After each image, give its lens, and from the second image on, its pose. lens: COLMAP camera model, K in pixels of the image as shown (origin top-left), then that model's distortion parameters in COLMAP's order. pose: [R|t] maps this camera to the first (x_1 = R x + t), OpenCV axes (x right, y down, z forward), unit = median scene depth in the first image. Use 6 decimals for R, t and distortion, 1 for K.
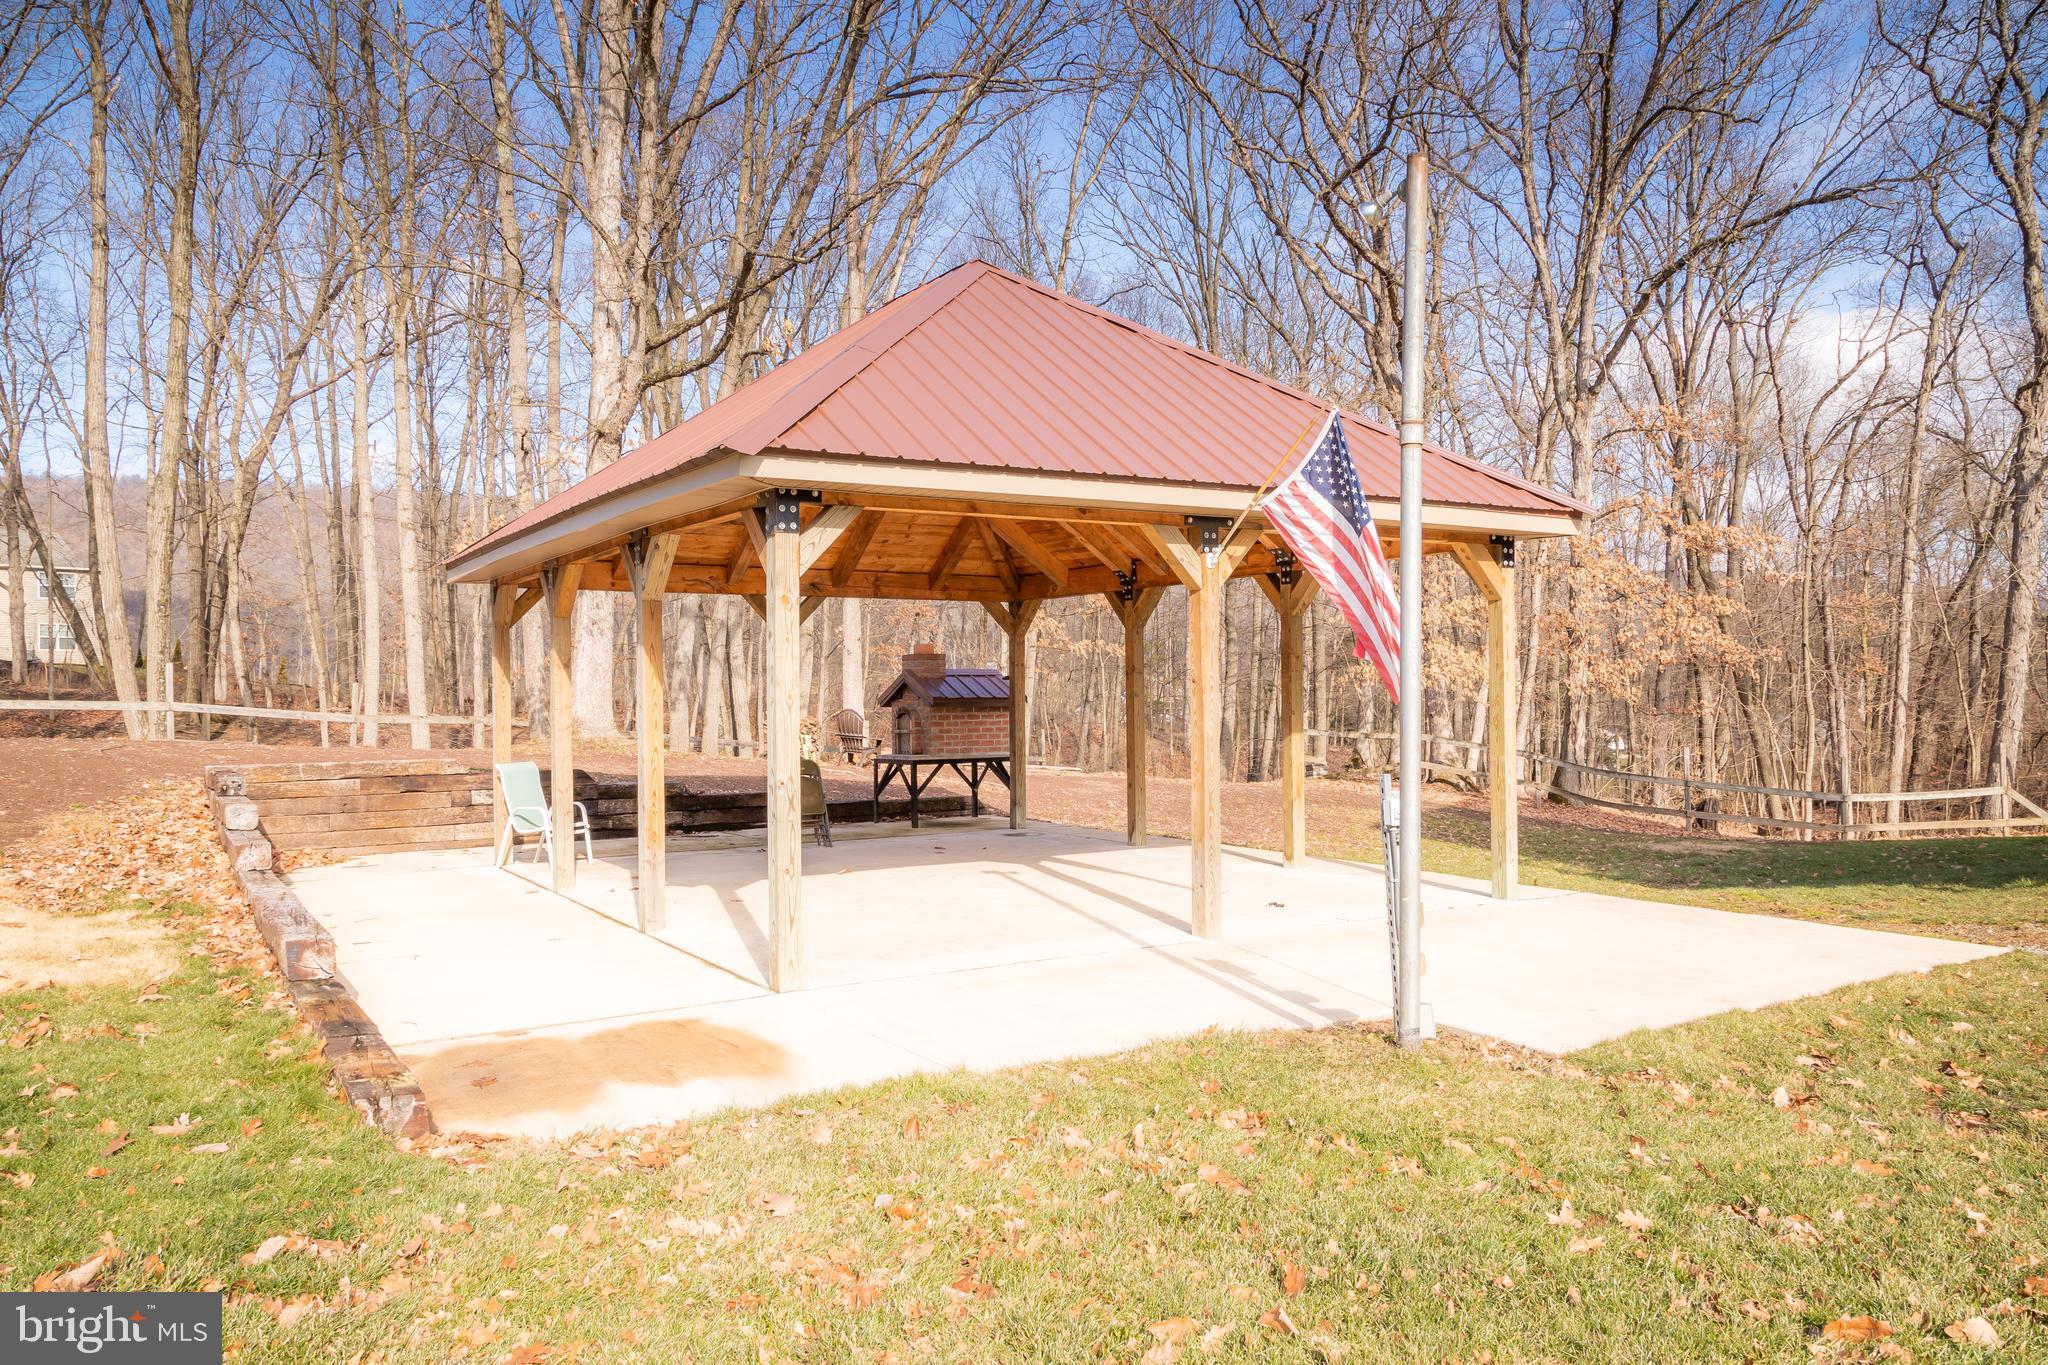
lens RADIAL K [[1362.8, 0, 1023.9], [0, 1362.8, 684.9], [0, 0, 1]] dist [0.015857, -0.002995]
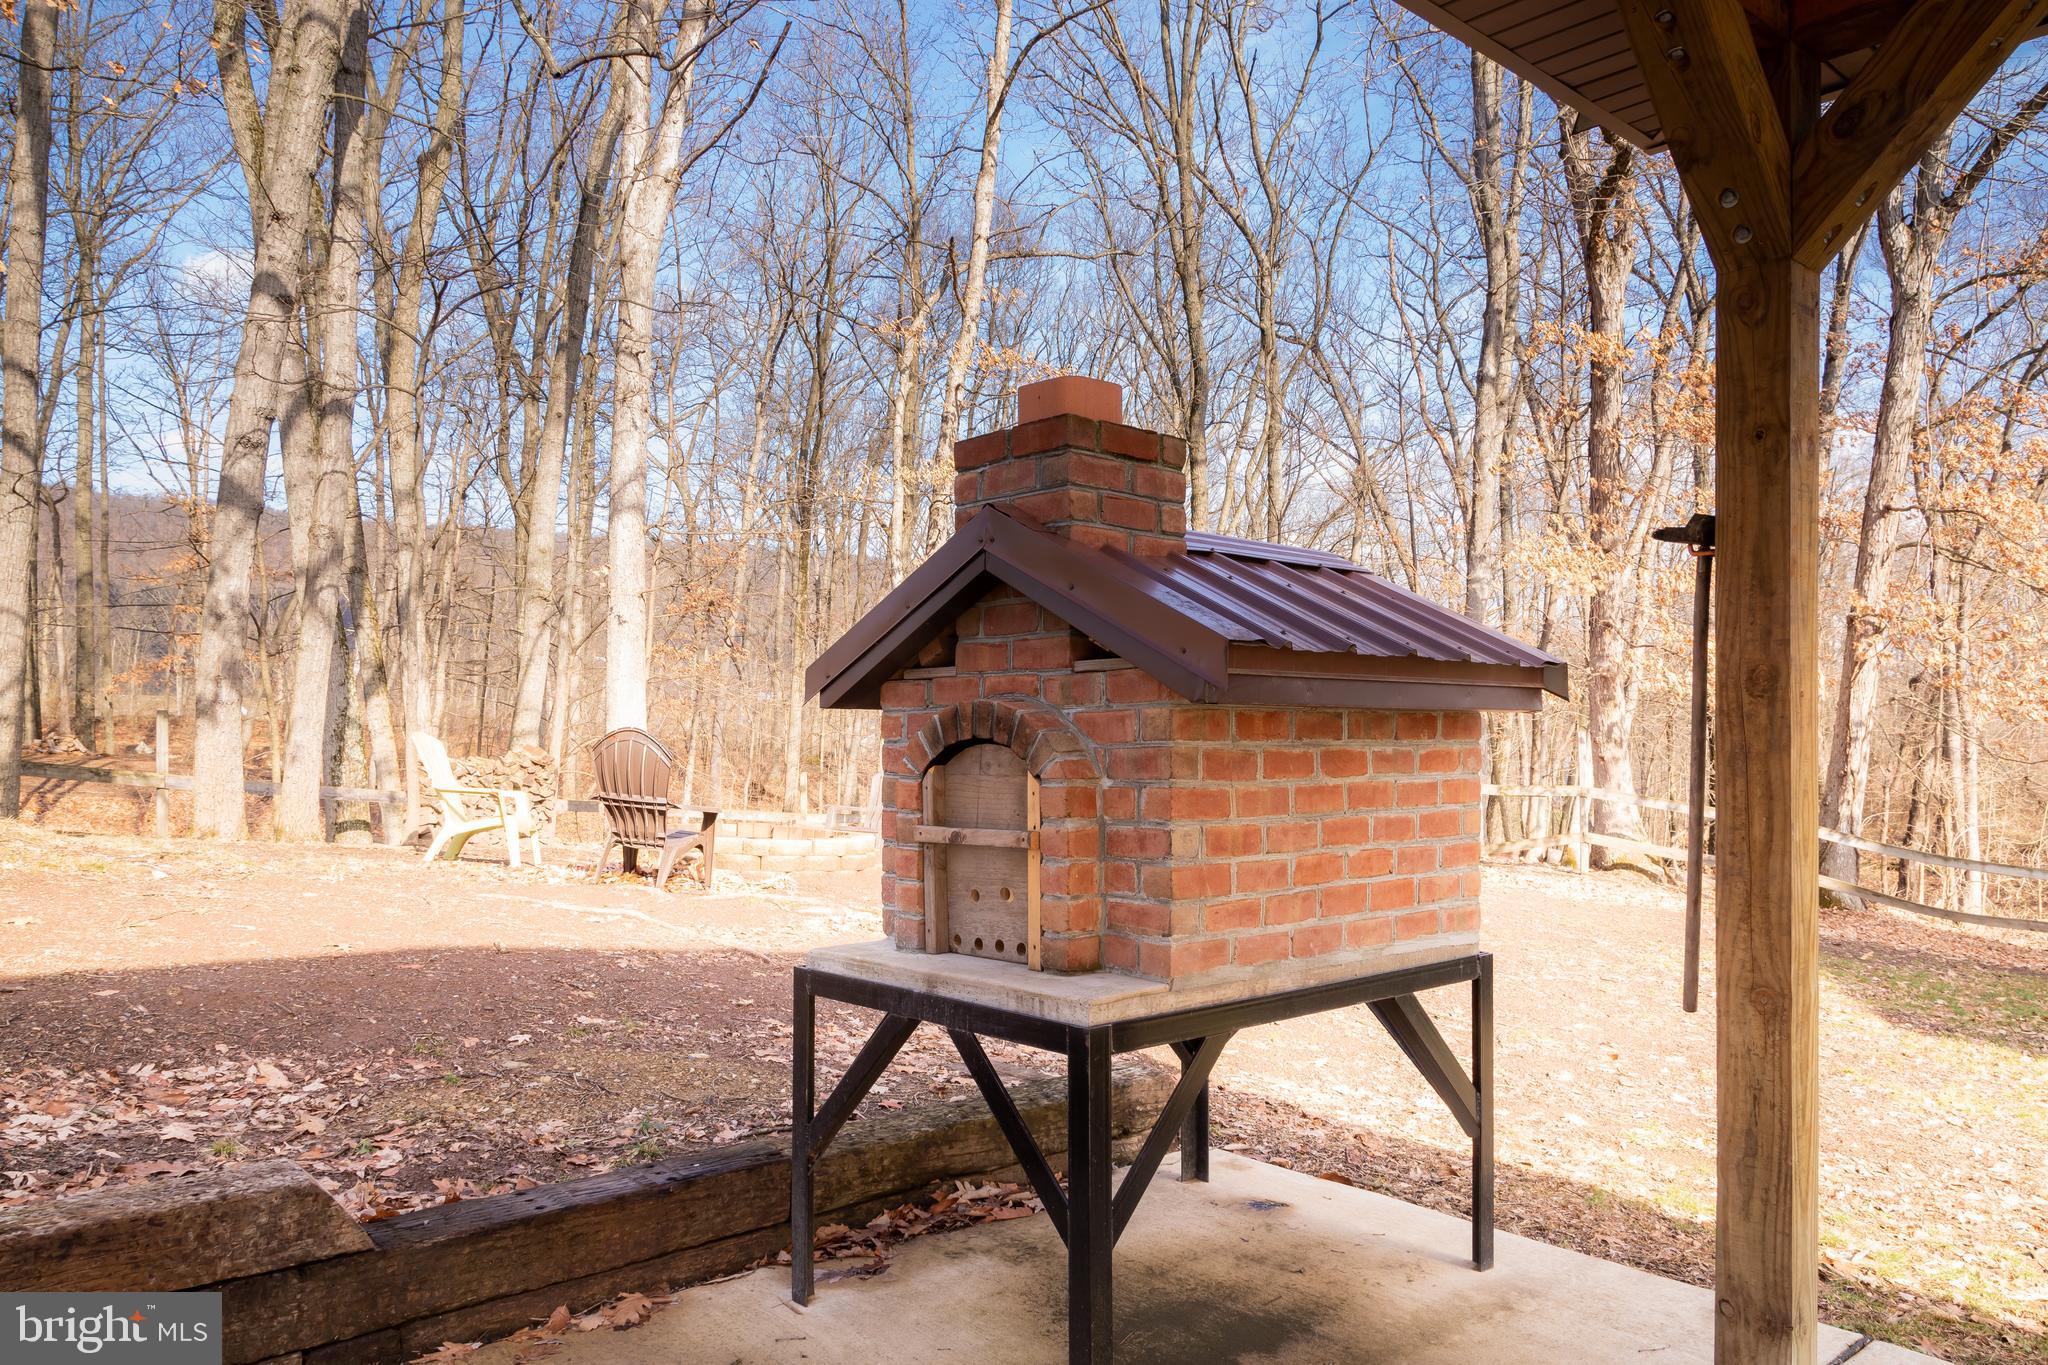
lens RADIAL K [[1362.8, 0, 1012.8], [0, 1362.8, 694.2], [0, 0, 1]] dist [0.015857, -0.002995]
pose [[0.986018, 0.020263, 0.165403, -0.088298], [-0.017620, 0.999693, -0.017428, 0.013881], [-0.165706, 0.014270, 0.986072, 0.625811]]
